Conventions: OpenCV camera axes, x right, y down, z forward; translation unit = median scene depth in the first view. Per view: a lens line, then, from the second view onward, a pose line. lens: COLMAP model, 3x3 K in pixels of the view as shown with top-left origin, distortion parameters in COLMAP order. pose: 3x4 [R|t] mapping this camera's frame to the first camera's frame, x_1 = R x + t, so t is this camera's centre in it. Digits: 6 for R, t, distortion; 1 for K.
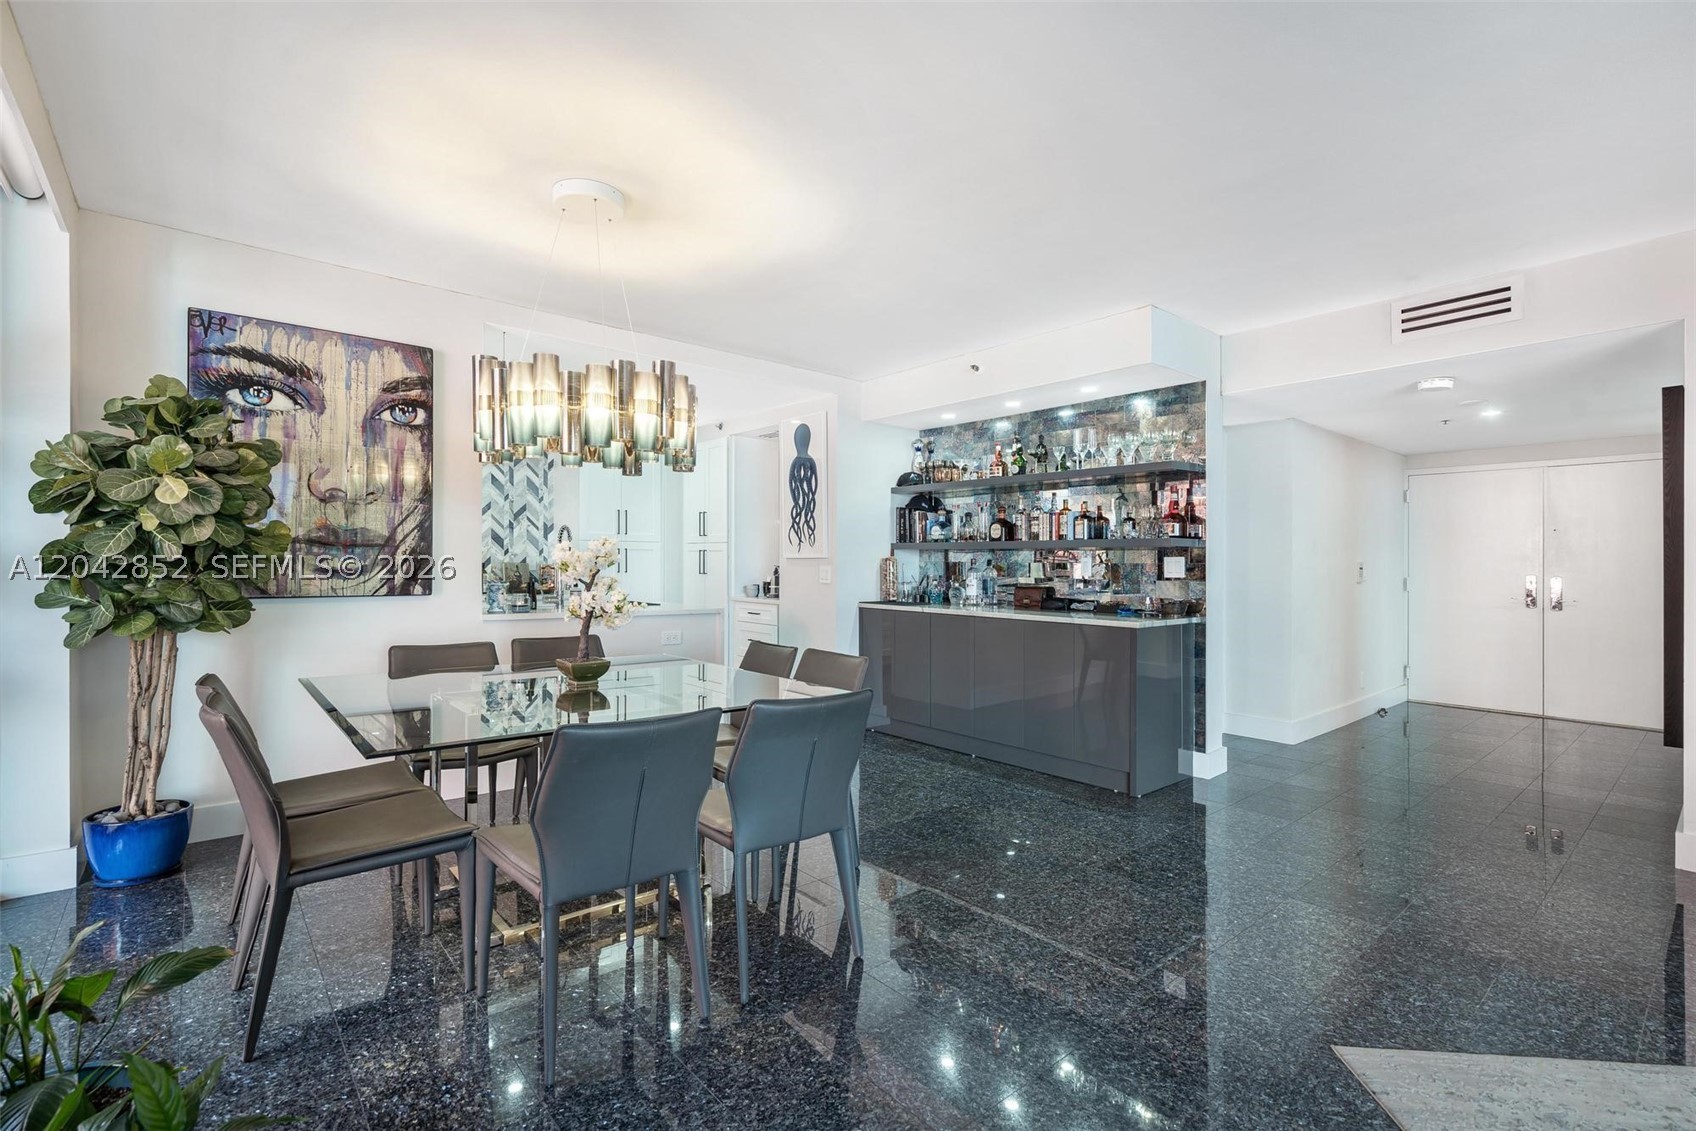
lens RADIAL K [[773.0, 0, 852.1], [0, 773.0, 564.7], [0, 0, 1]] dist [-0.004389, 0.001692]
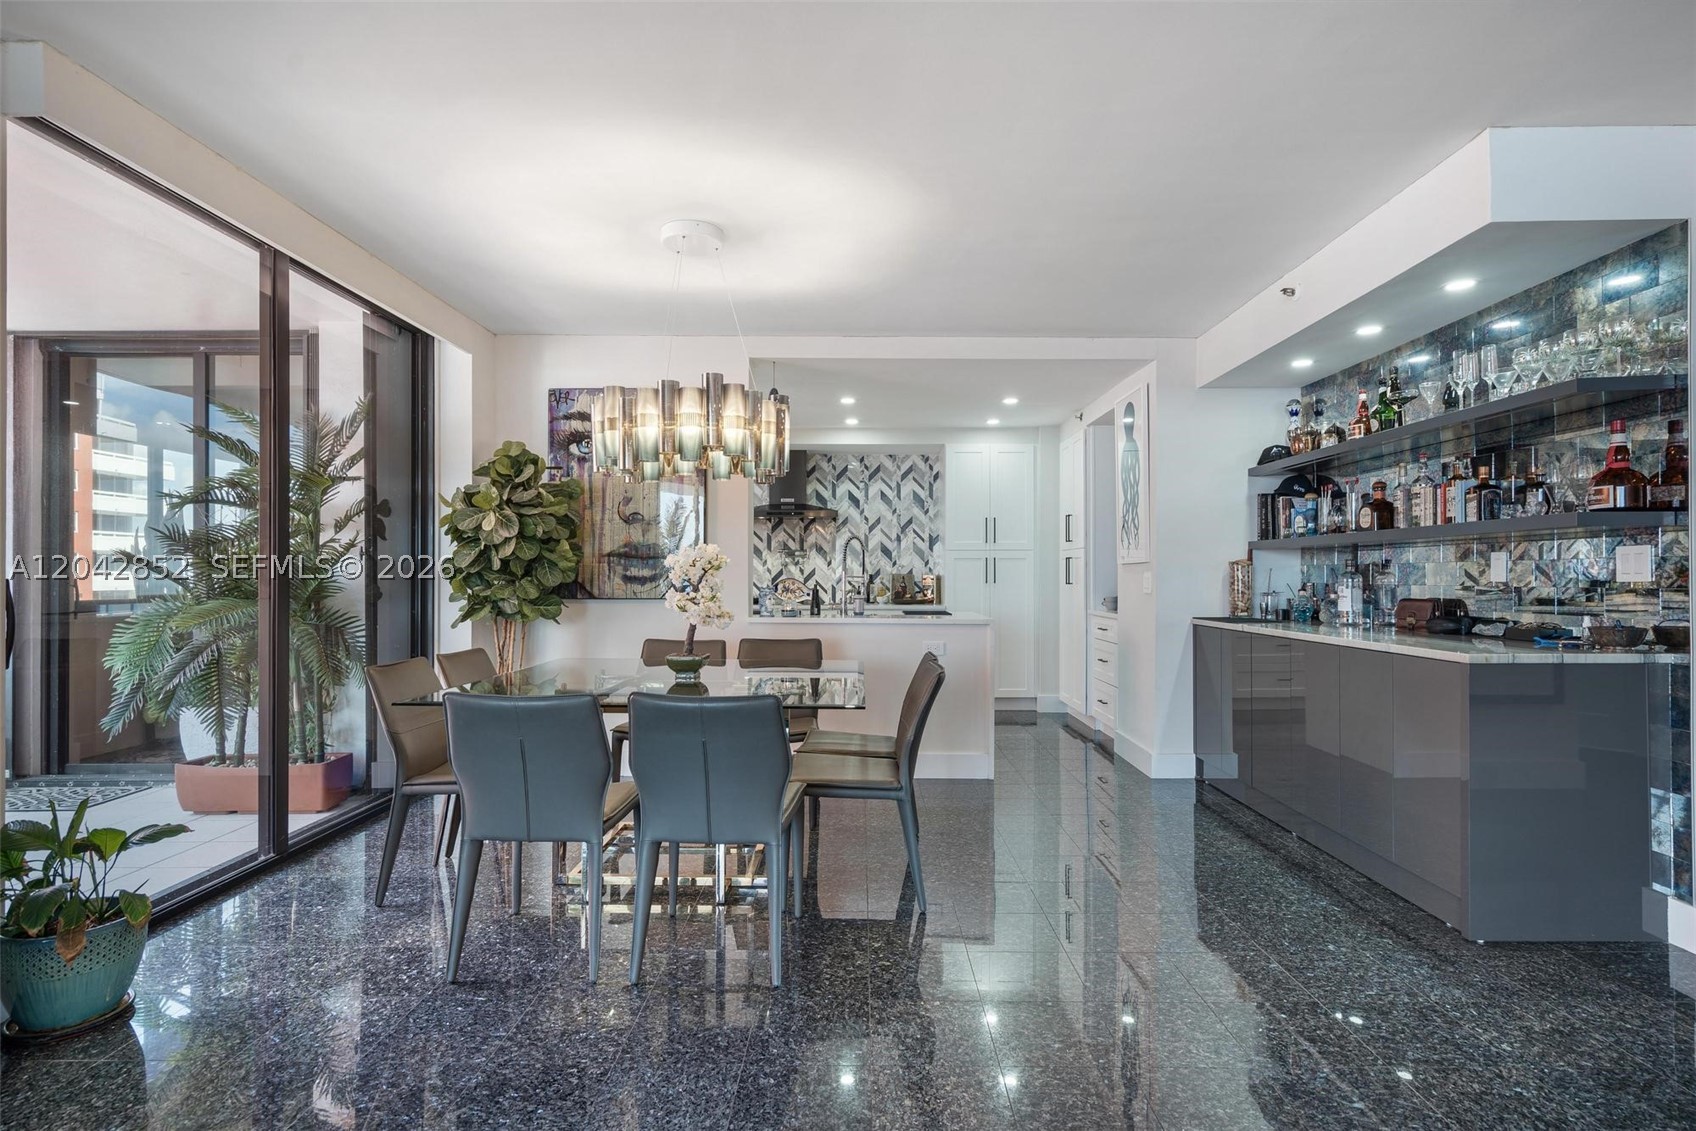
lens RADIAL K [[832.5, 0, 850.3], [0, 832.5, 588.1], [0, 0, 1]] dist [0.008826, 0.002074]
pose [[0.754377, 0.000239, -0.656441, 0.392313], [0.005500, 0.999963, 0.006685, 0.013735], [0.656418, -0.008653, 0.754347, 0.162438]]
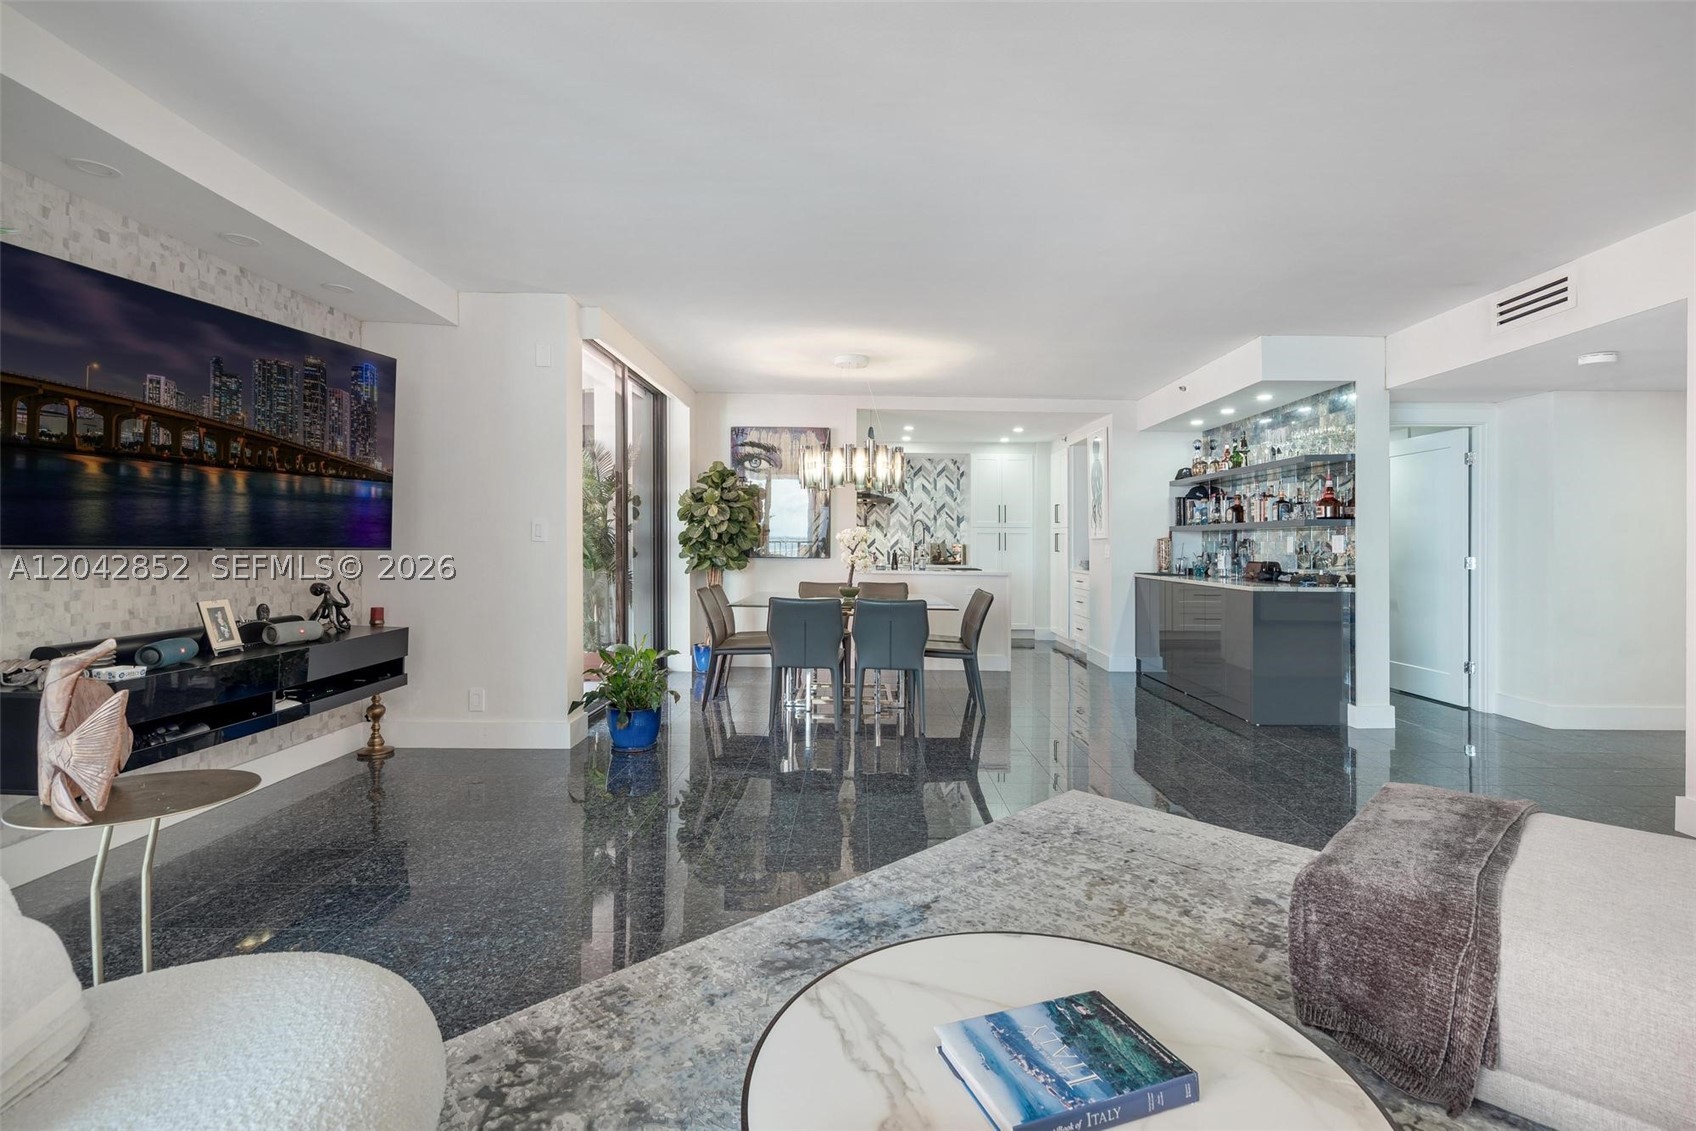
lens RADIAL K [[773.0, 0, 867.7], [0, 773.0, 544.8], [0, 0, 1]] dist [-0.004389, 0.001692]
pose [[0.773190, -0.000728, -0.634173, 0.611716], [-0.003969, 0.999974, -0.005988, 0.014569], [0.634161, 0.007147, 0.773168, -0.339353]]
